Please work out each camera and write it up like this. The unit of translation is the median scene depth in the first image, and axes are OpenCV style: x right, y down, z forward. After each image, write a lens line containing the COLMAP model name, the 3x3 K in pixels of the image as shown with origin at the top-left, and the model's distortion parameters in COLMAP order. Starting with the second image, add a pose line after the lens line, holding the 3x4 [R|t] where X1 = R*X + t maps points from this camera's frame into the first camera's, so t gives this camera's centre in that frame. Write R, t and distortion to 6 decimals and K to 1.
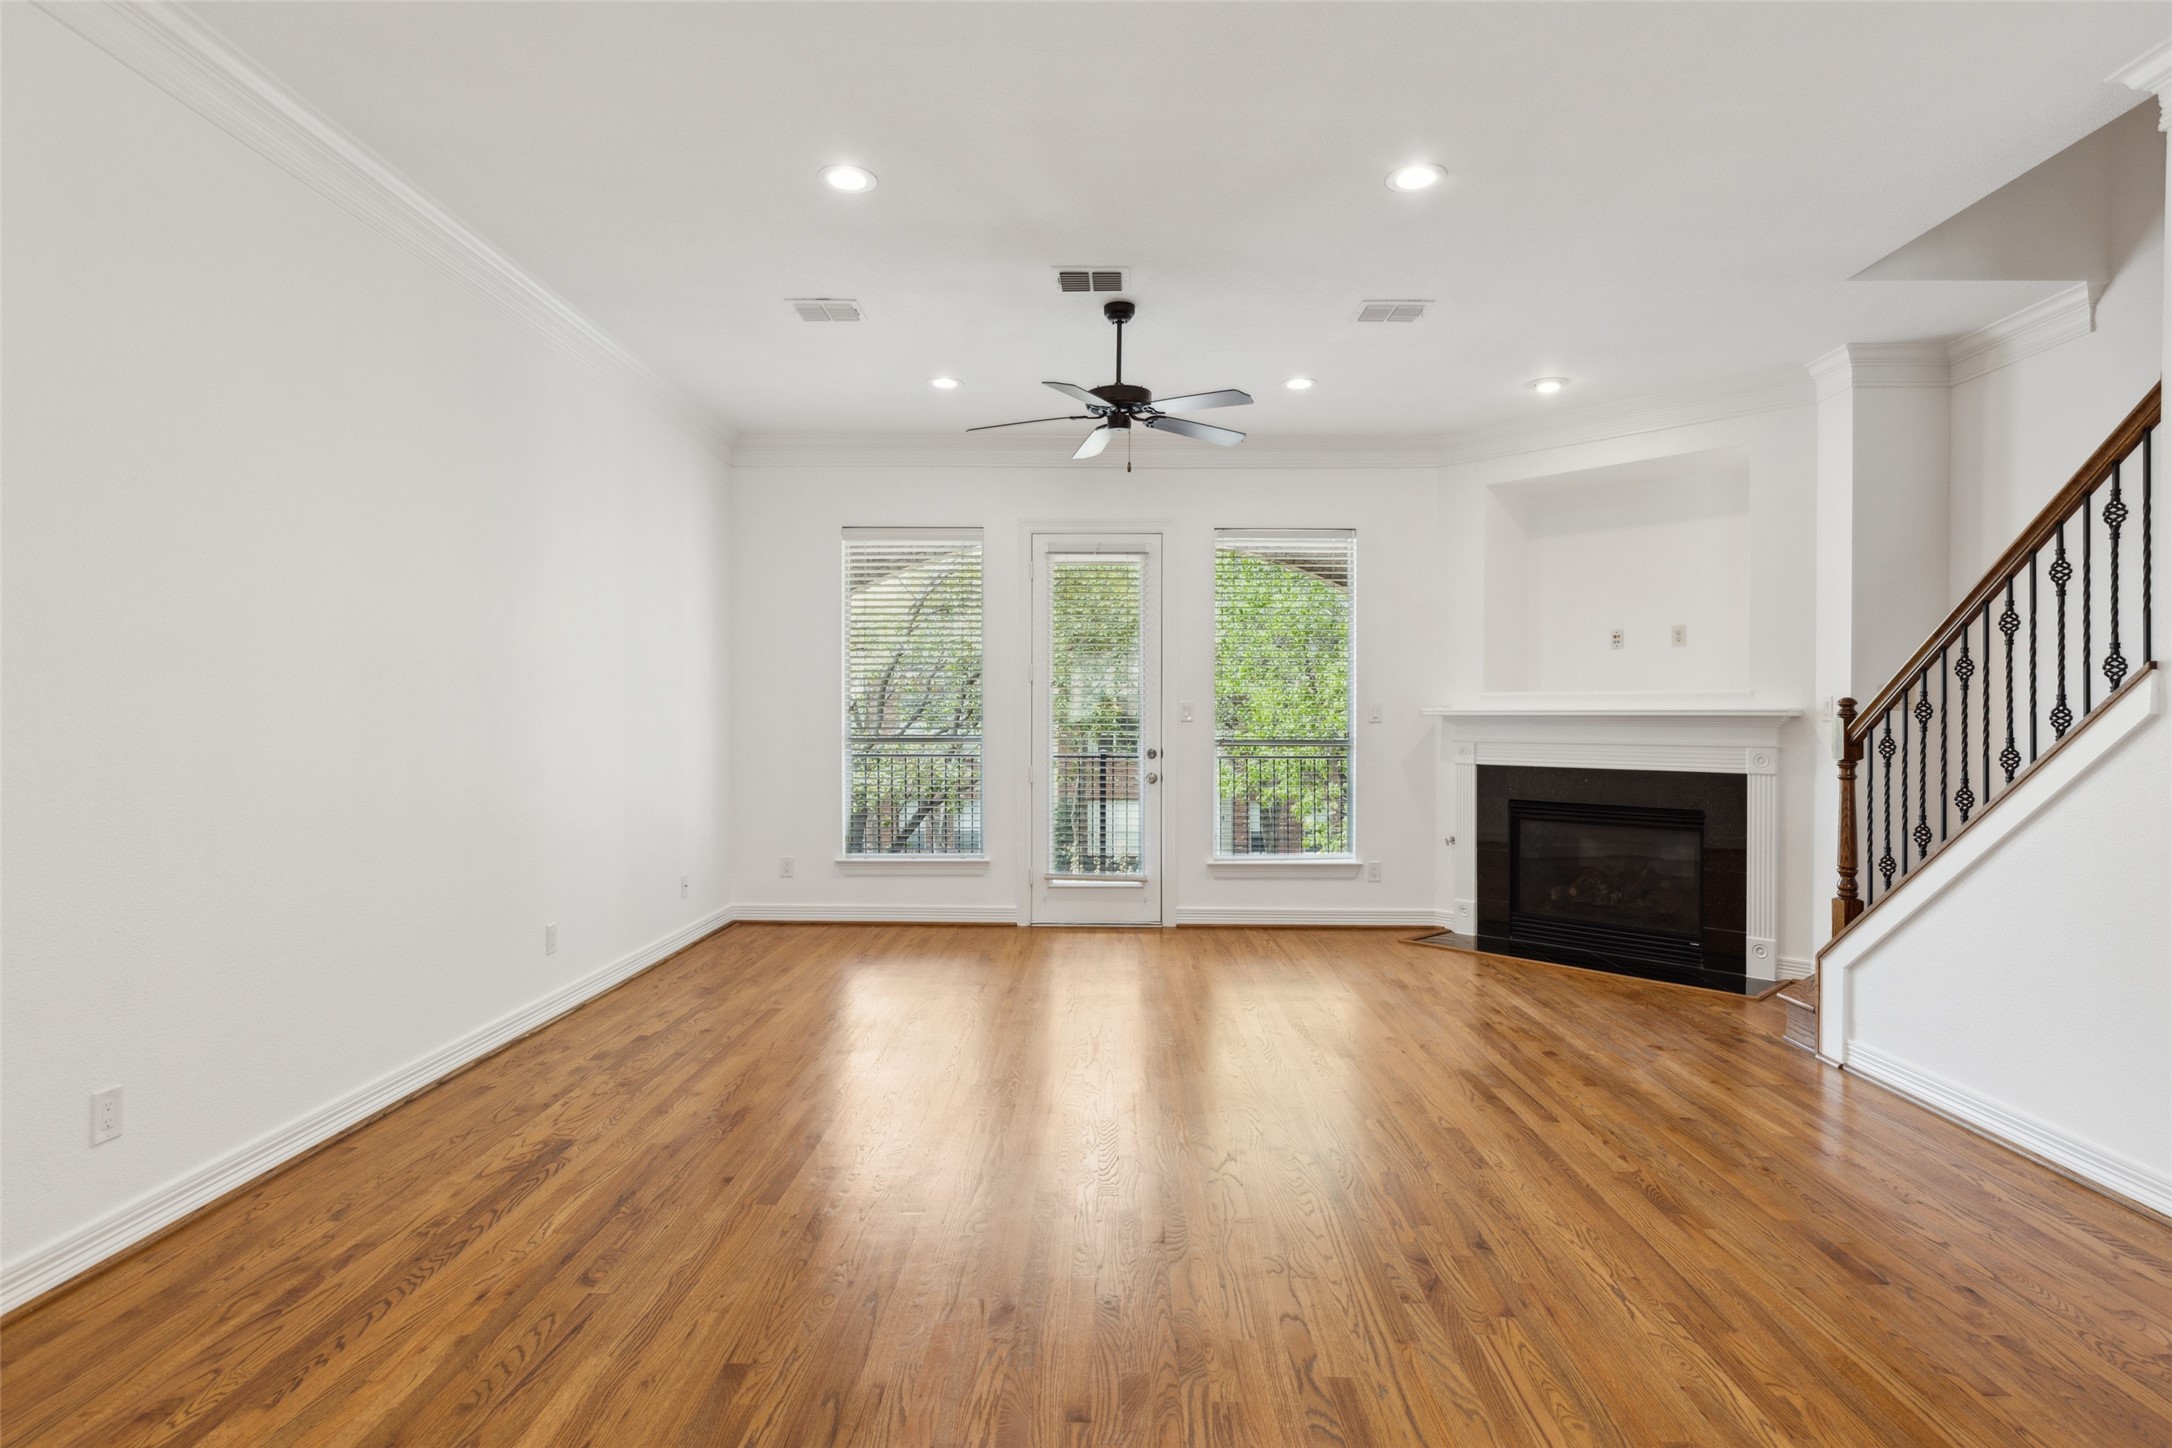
lens RADIAL K [[1106.2, 0, 1100.0], [0, 1106.2, 716.8], [0, 0, 1]] dist [0.001294, -0.000007]
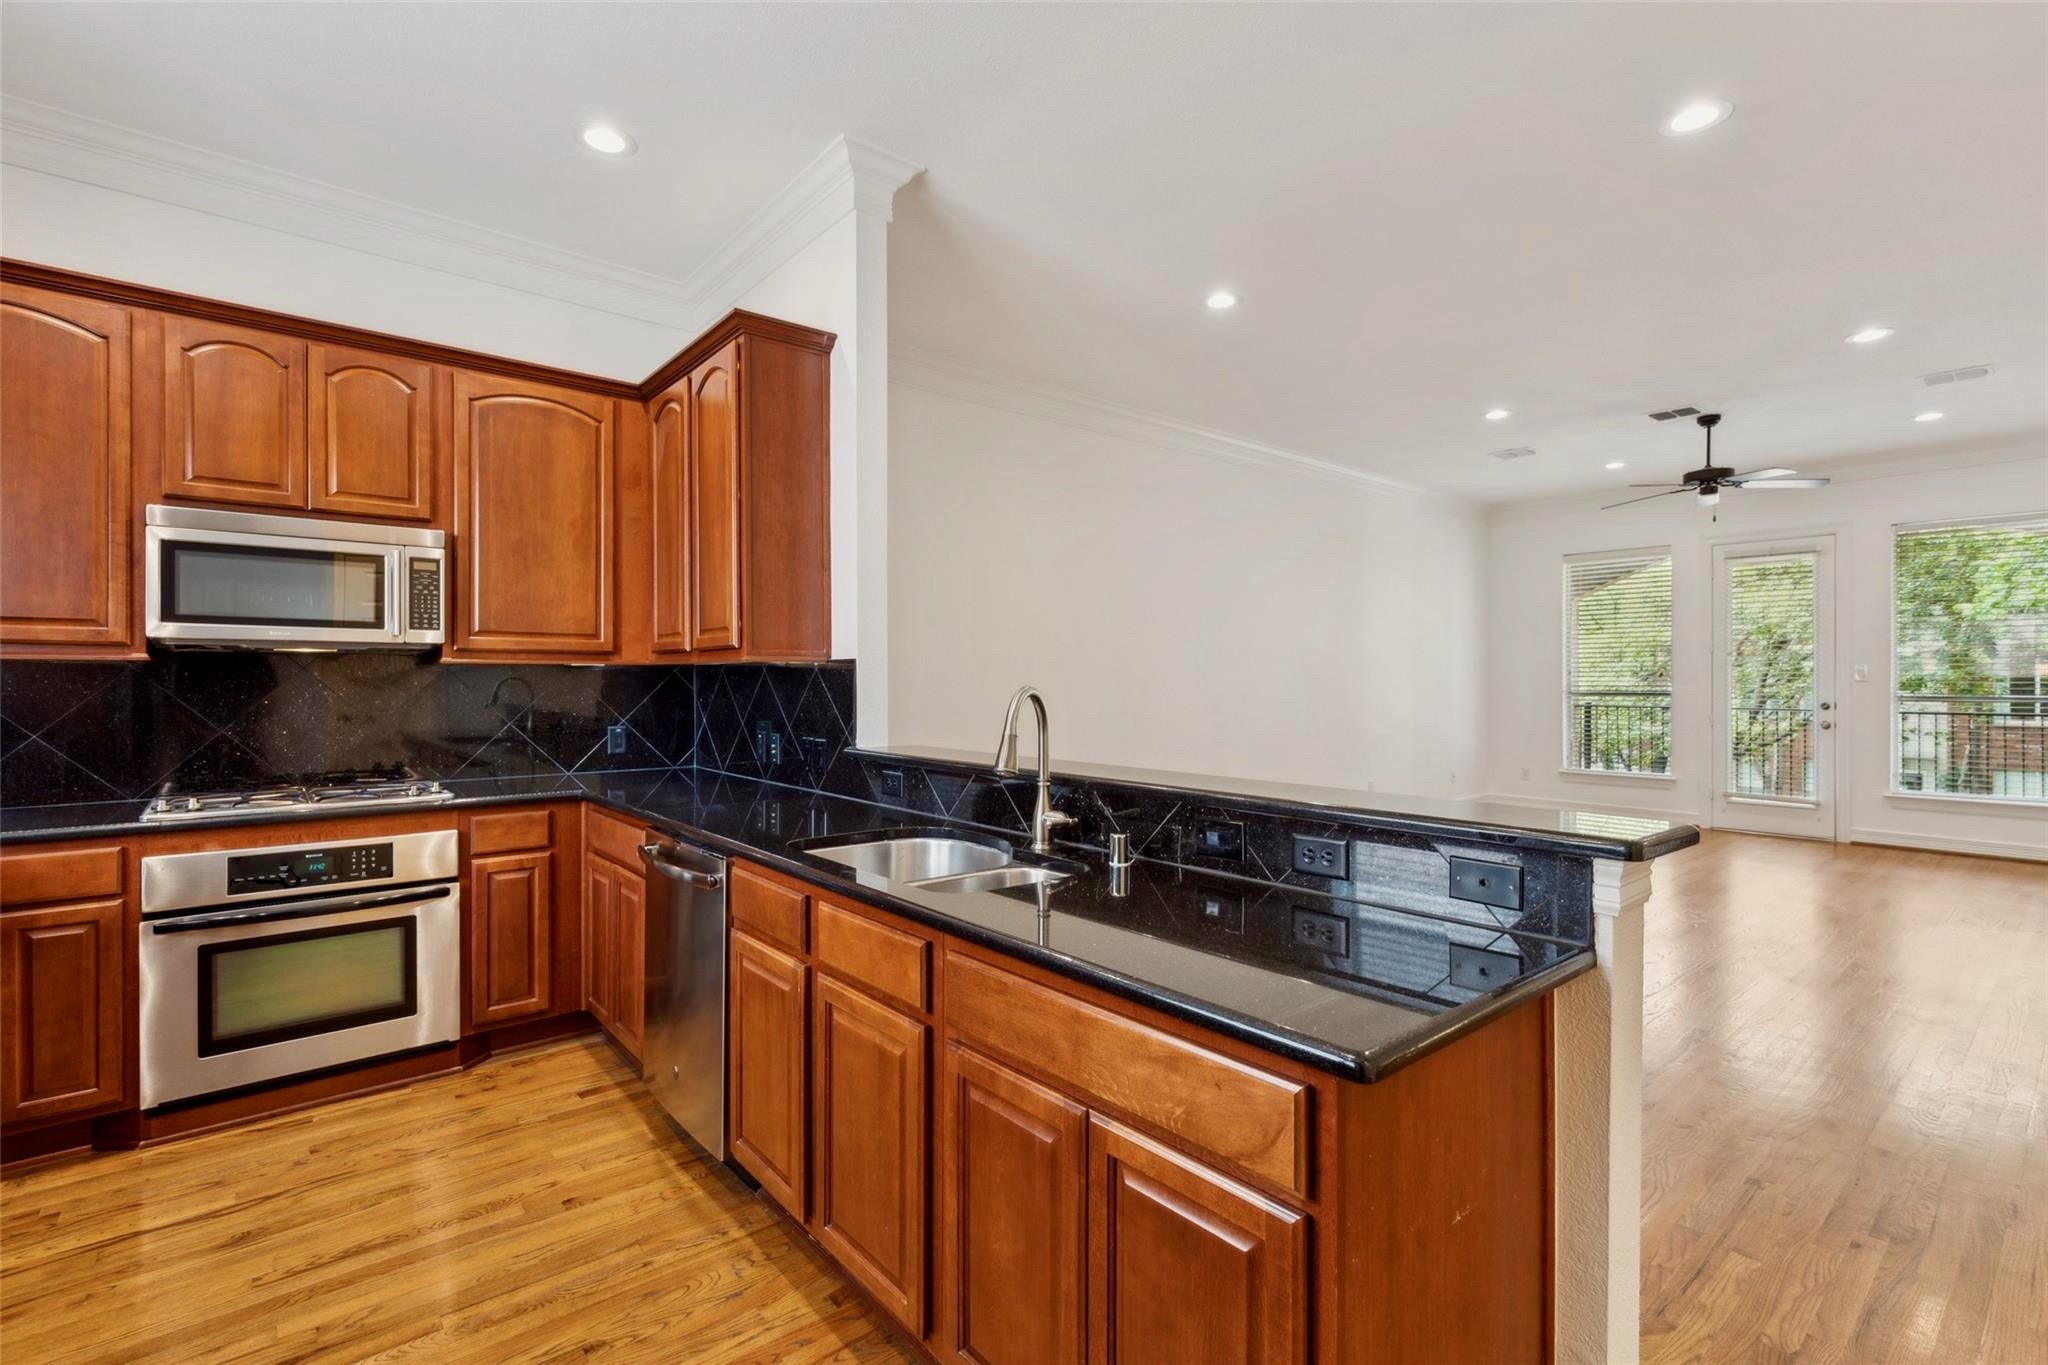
lens RADIAL K [[928.7, 0, 1030.1], [0, 928.7, 678.2], [0, 0, 1]] dist [0.000603, -0.000267]
pose [[0.644278, -0.004183, -0.764780, 0.280260], [0.004917, 0.999987, -0.001327, -0.002357], [0.764776, -0.002906, 0.644290, -0.407295]]
